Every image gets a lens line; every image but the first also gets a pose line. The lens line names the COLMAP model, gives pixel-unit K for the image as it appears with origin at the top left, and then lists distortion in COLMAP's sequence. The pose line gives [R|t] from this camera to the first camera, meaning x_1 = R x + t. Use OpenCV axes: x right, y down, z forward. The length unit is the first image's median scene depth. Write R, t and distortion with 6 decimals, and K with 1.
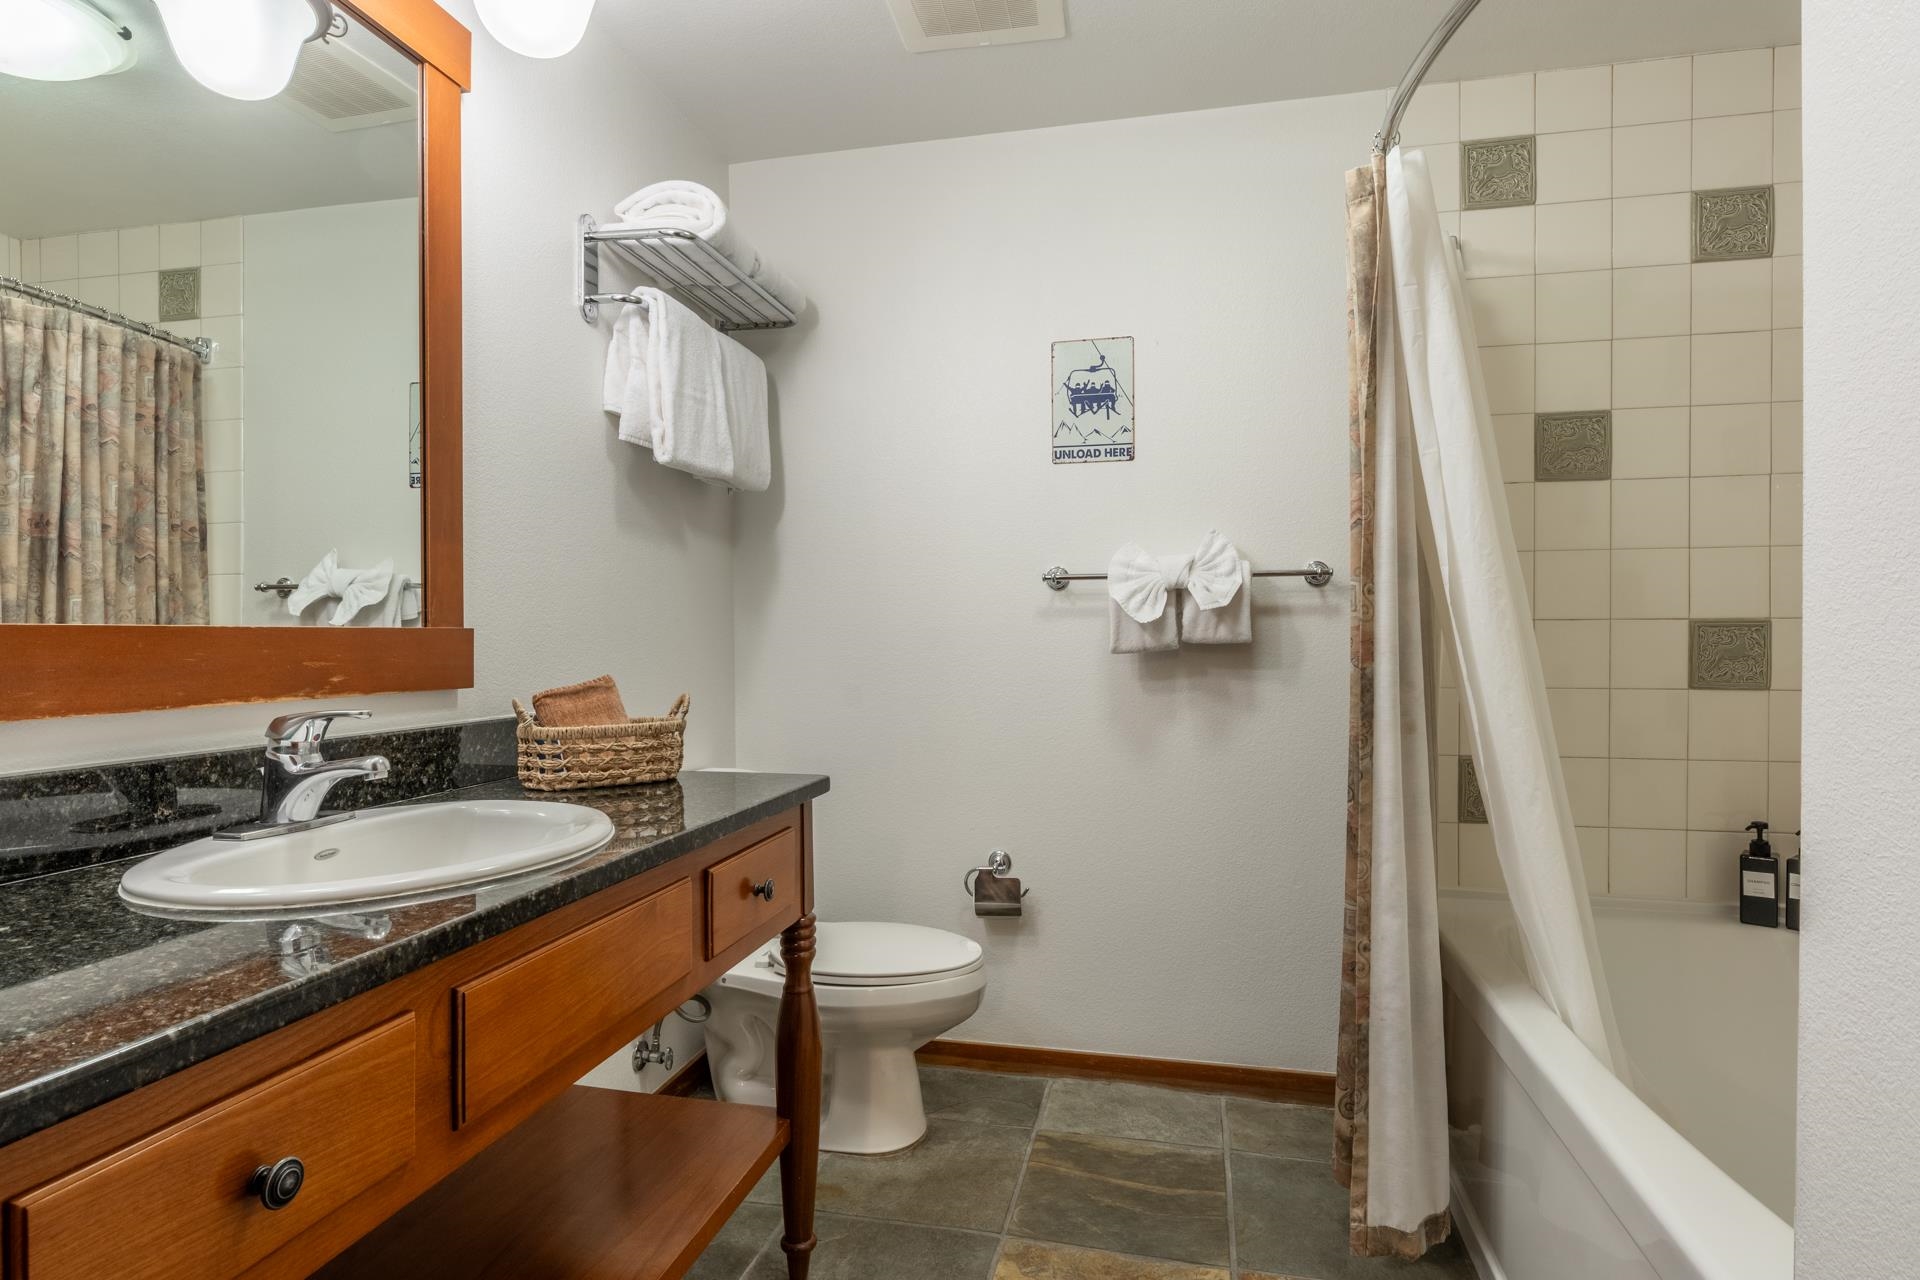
lens RADIAL K [[1023.0, 0, 961.1], [0, 1023.0, 629.6], [0, 0, 1]] dist [-0.003433, -0.001005]
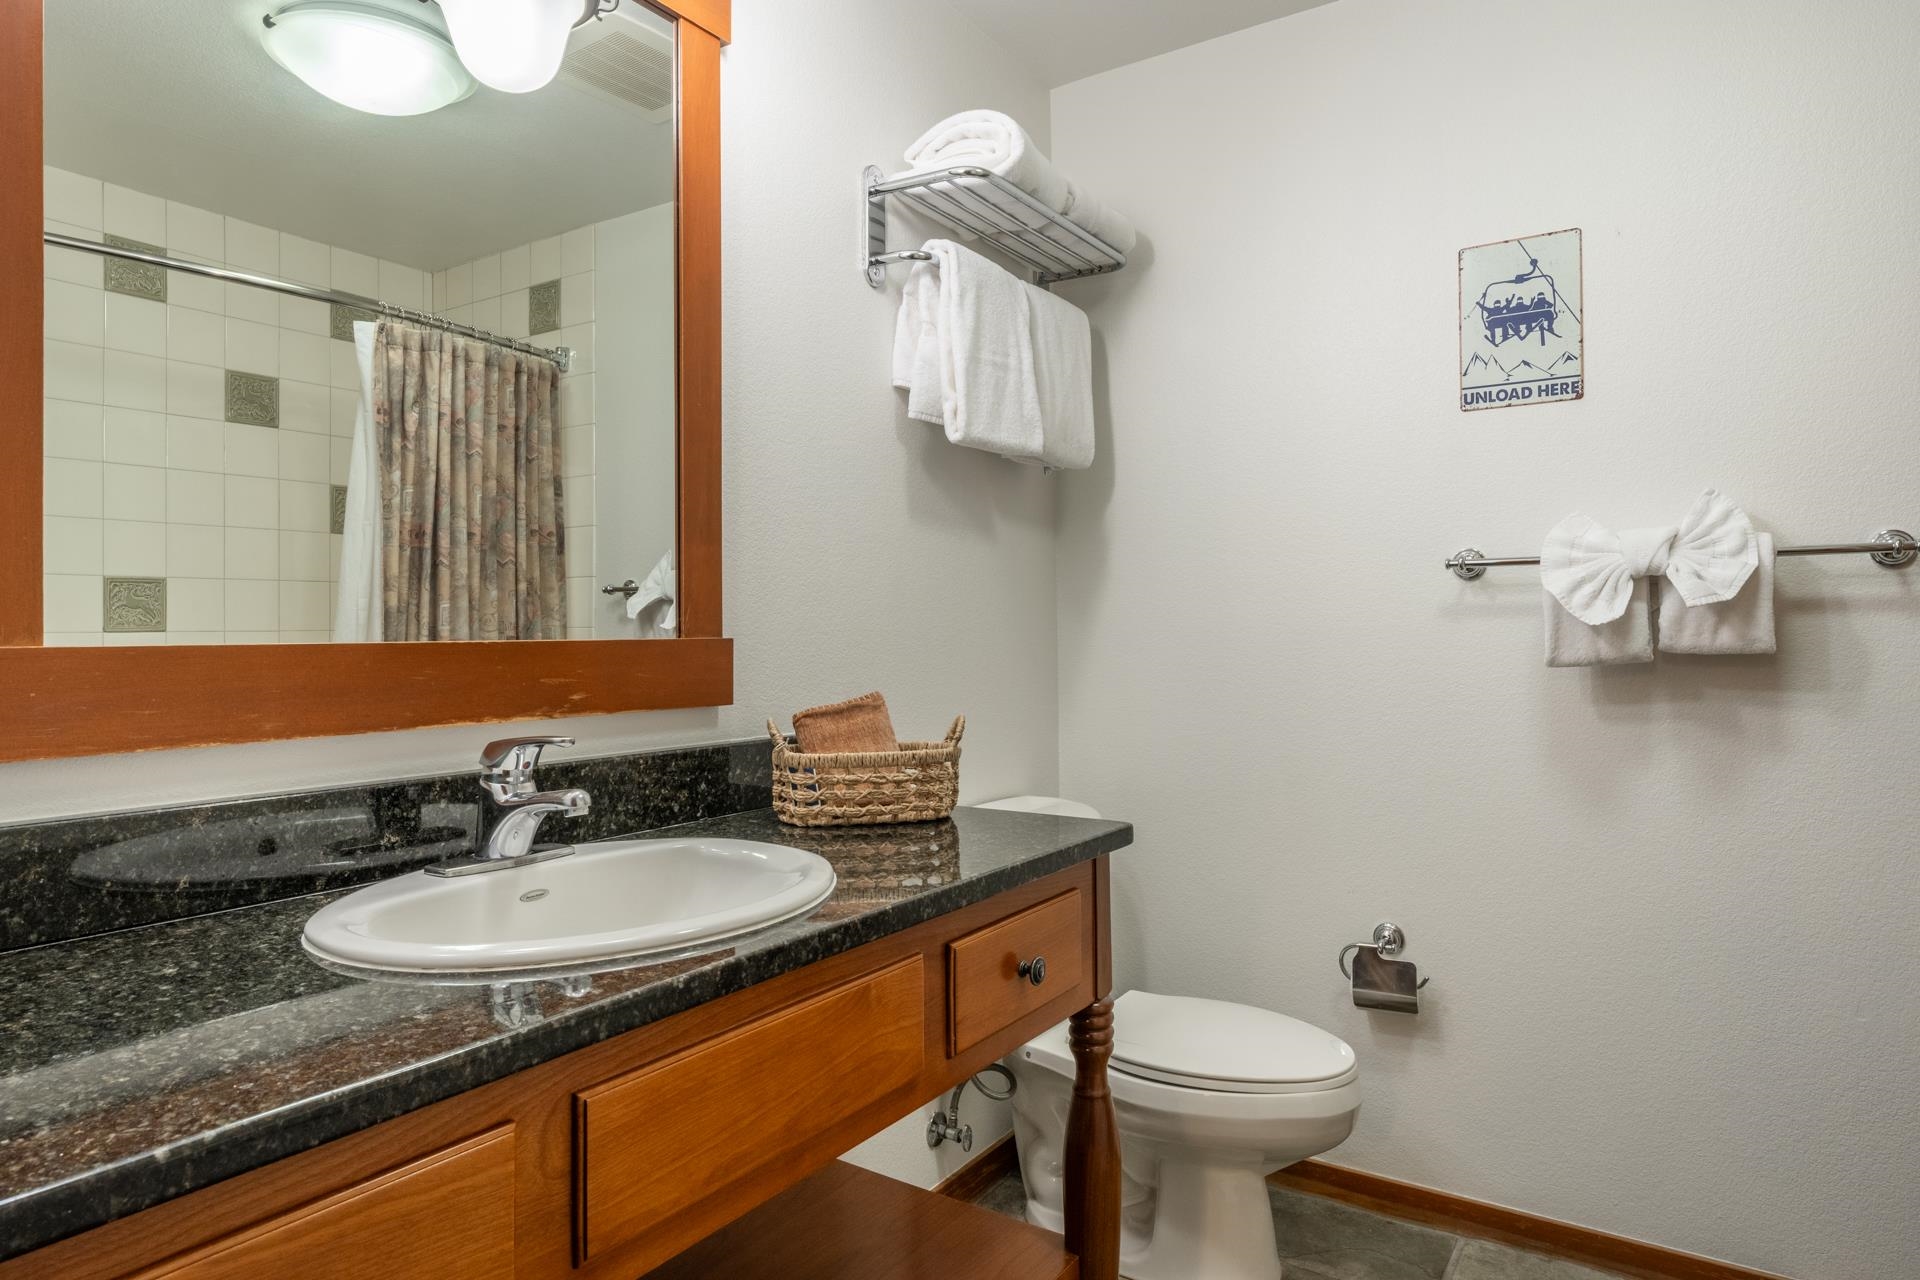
lens RADIAL K [[1141.8, 0, 957.6], [0, 1141.8, 612.7], [0, 0, 1]] dist [-0.004226, -0.001415]
pose [[0.933539, -0.007252, -0.358403, 0.048554], [0.004668, 0.999956, -0.008076, -0.010724], [0.358446, 0.005866, 0.933532, 0.099441]]
